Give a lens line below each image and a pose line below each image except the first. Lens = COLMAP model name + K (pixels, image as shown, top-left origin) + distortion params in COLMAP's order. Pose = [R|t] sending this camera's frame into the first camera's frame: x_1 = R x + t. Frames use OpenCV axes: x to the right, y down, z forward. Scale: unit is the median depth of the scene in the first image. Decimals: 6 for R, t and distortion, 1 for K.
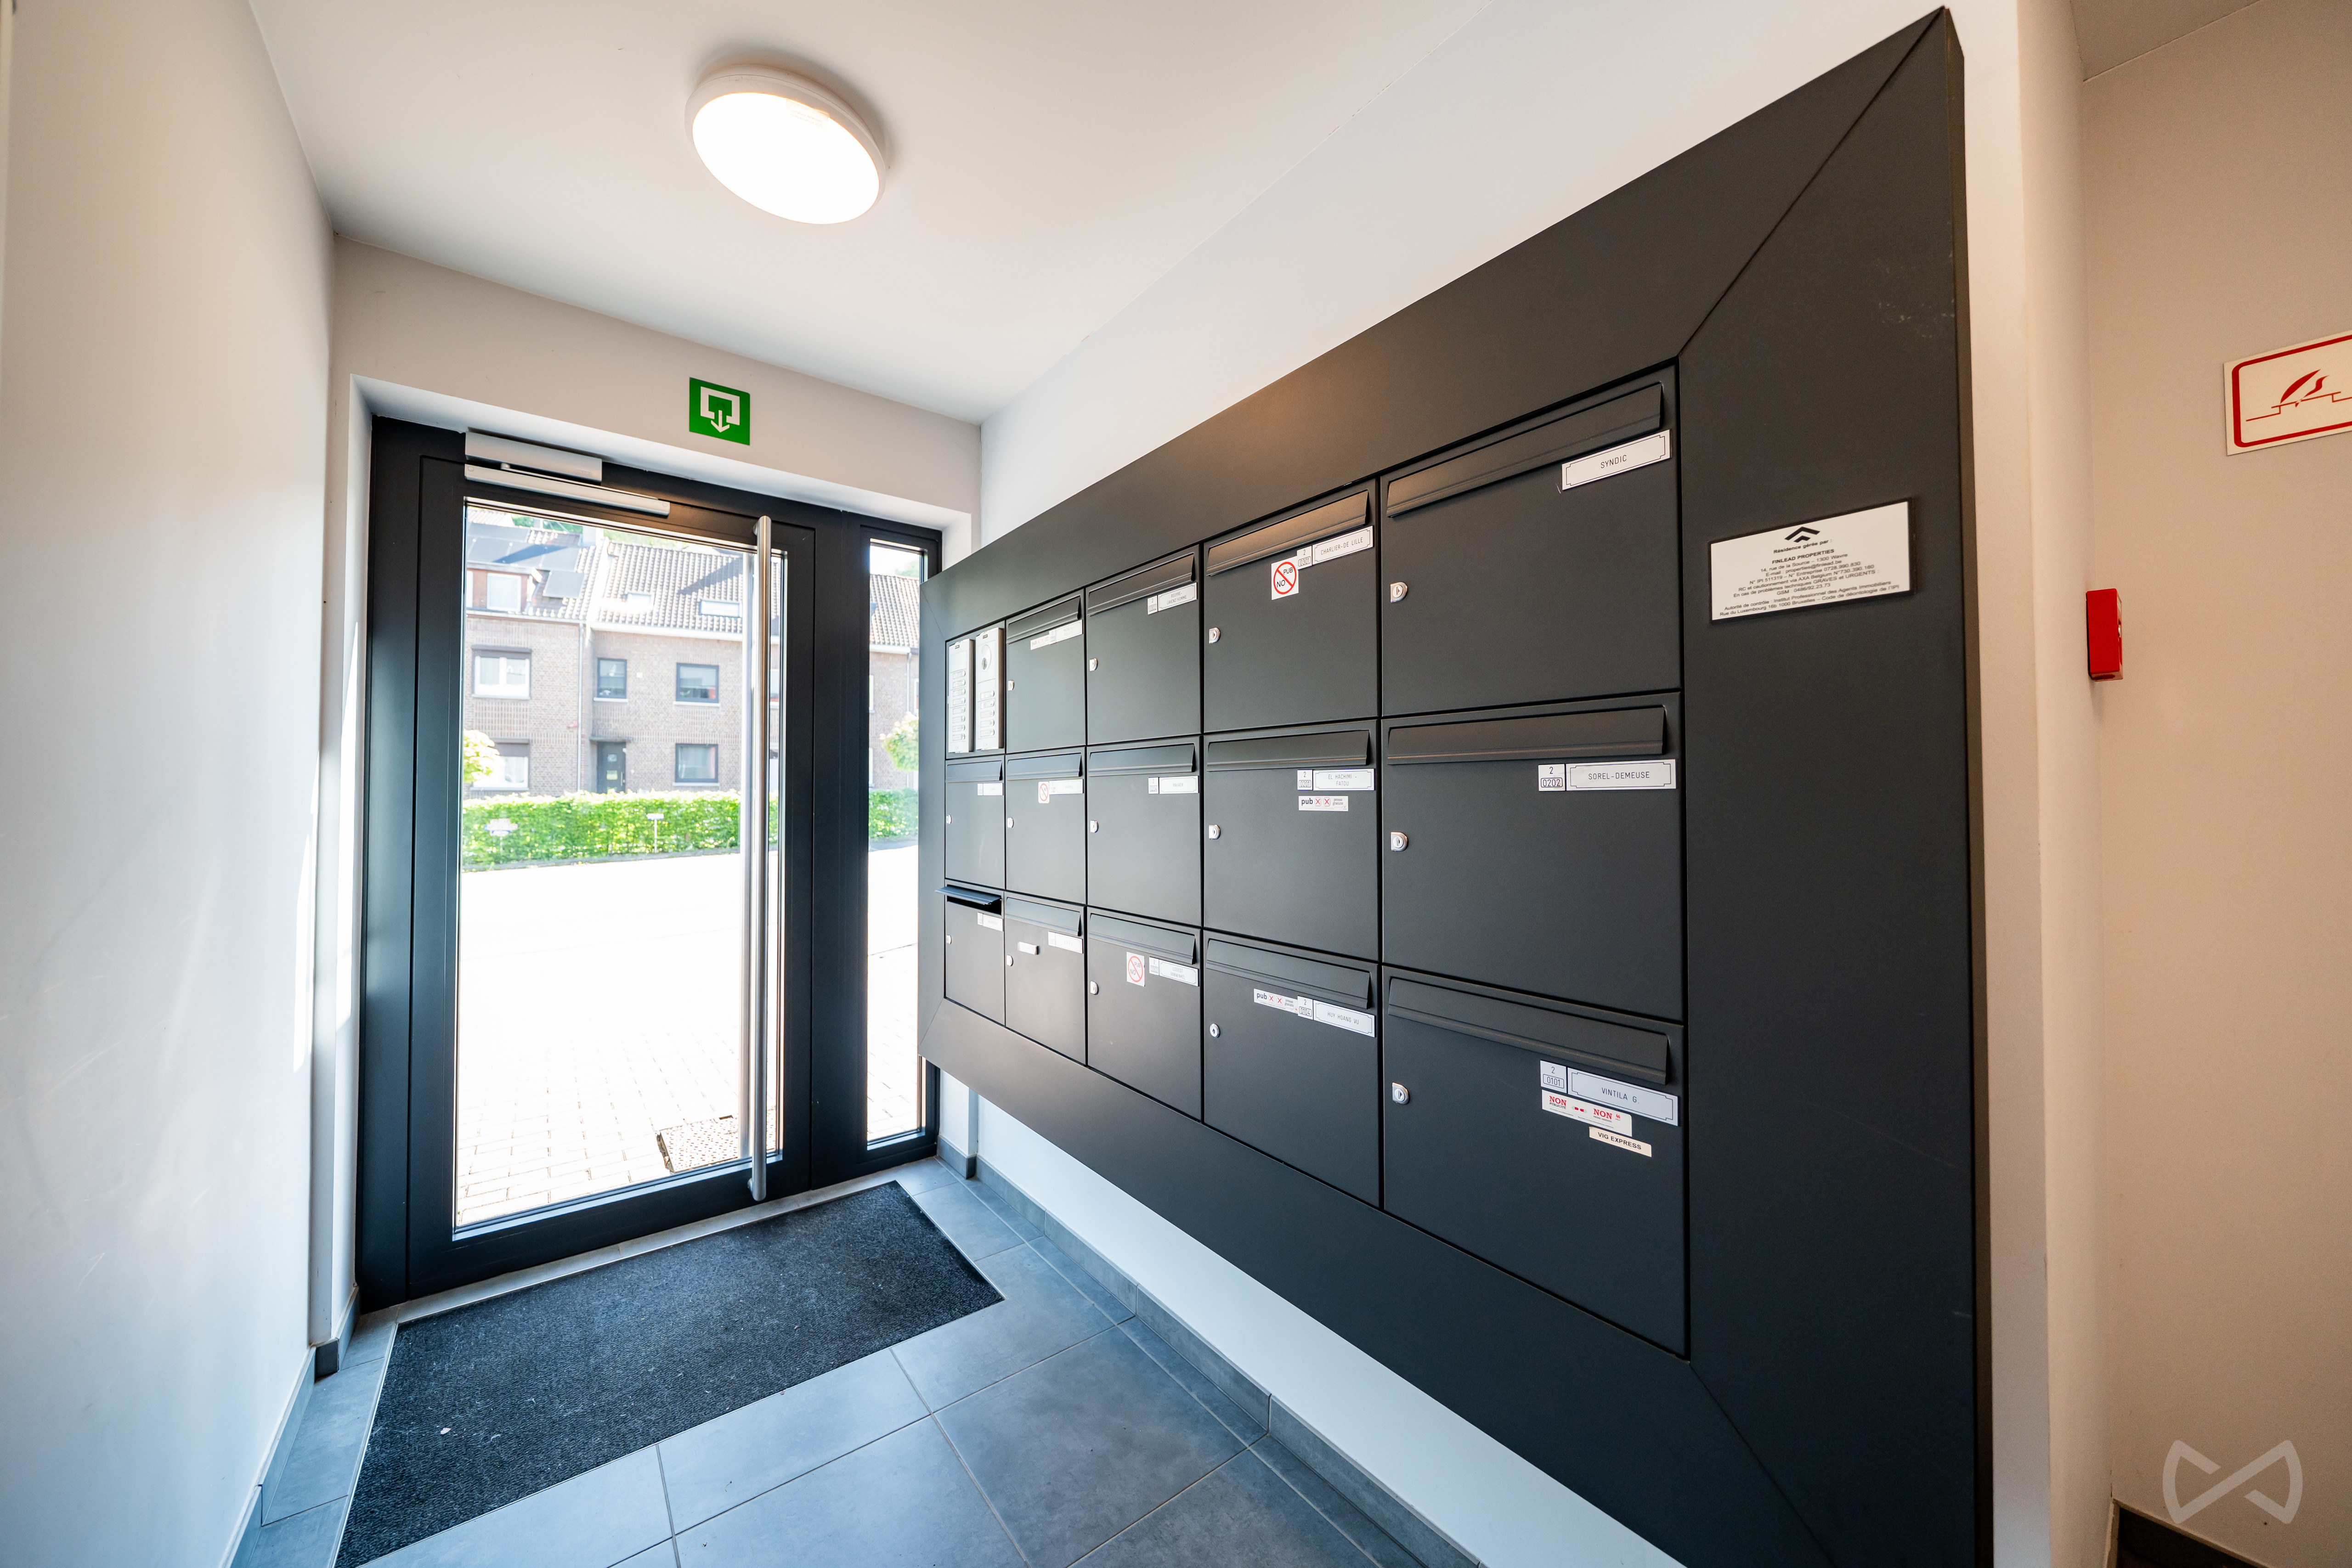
lens RADIAL K [[812.9, 0, 1175.9], [0, 812.9, 779.5], [0, 0, 1]] dist [-0.001129, -0.000091]
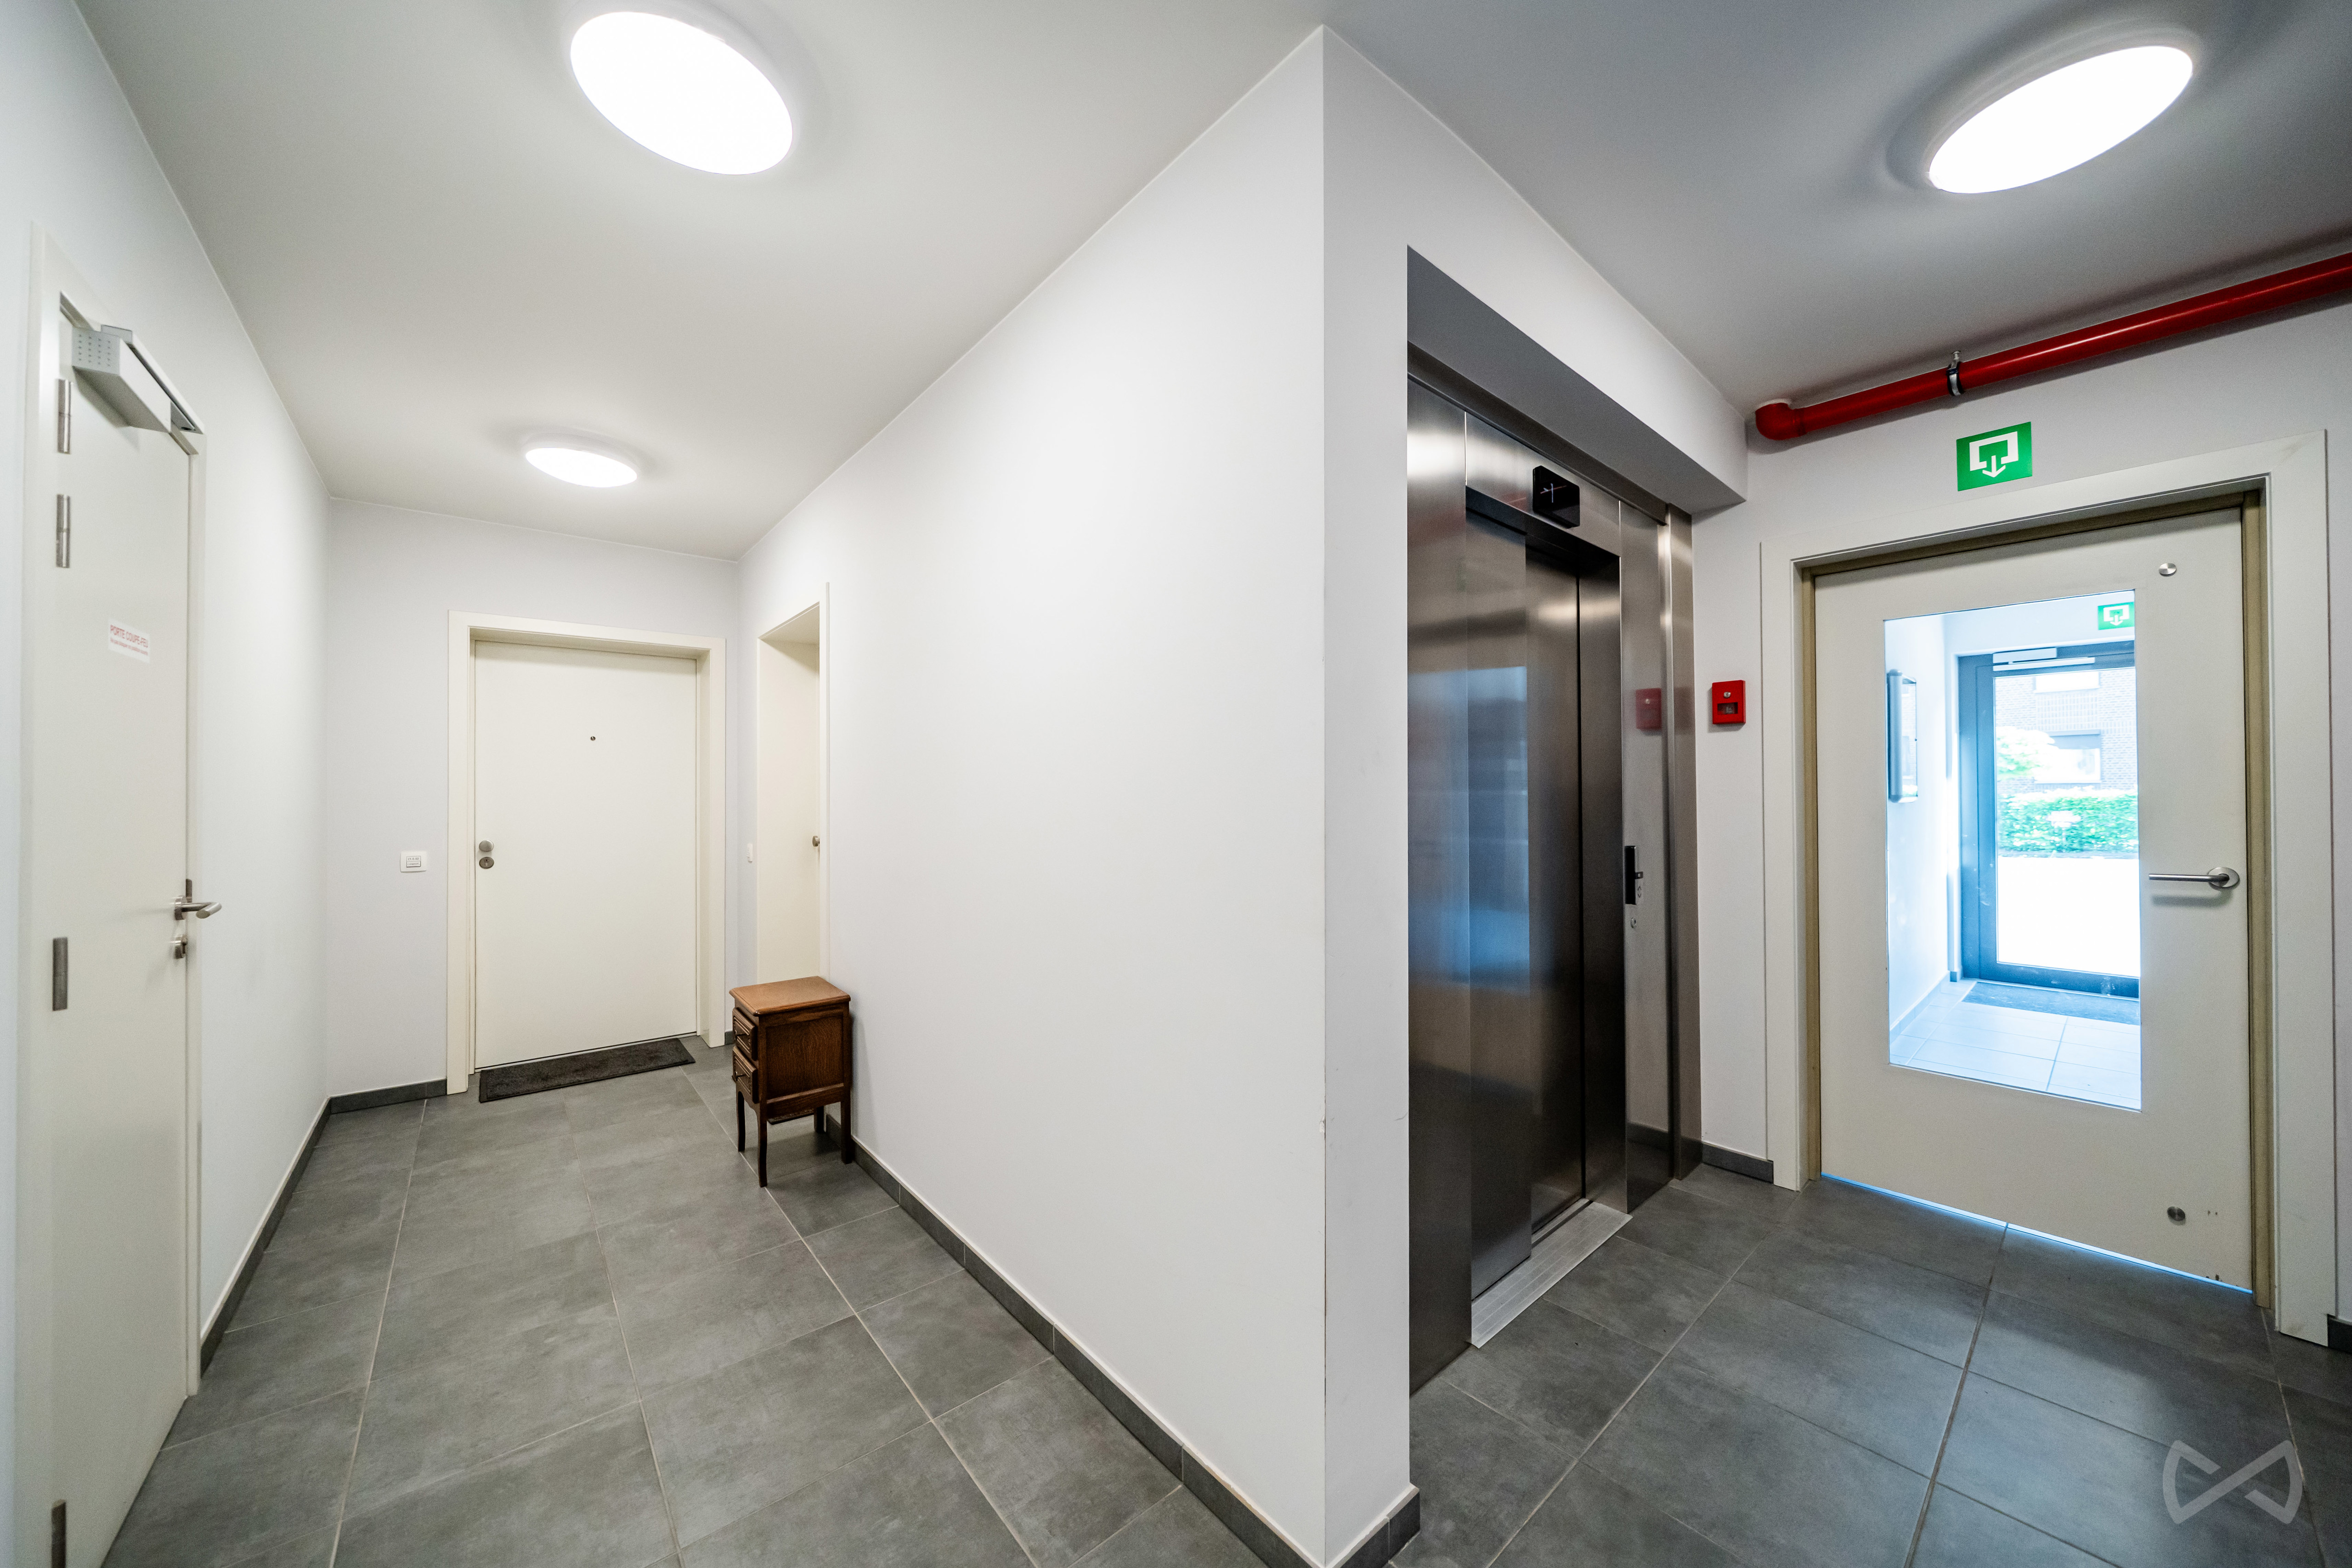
lens RADIAL K [[813.0, 0, 1177.2], [0, 813.0, 783.6], [0, 0, 1]] dist [-0.001129, -0.000091]
pose [[0.037935, -0.009370, -0.999236, 0.200782], [0.024145, 0.999673, -0.008457, -0.006747], [0.998988, -0.023806, 0.038149, -0.213096]]
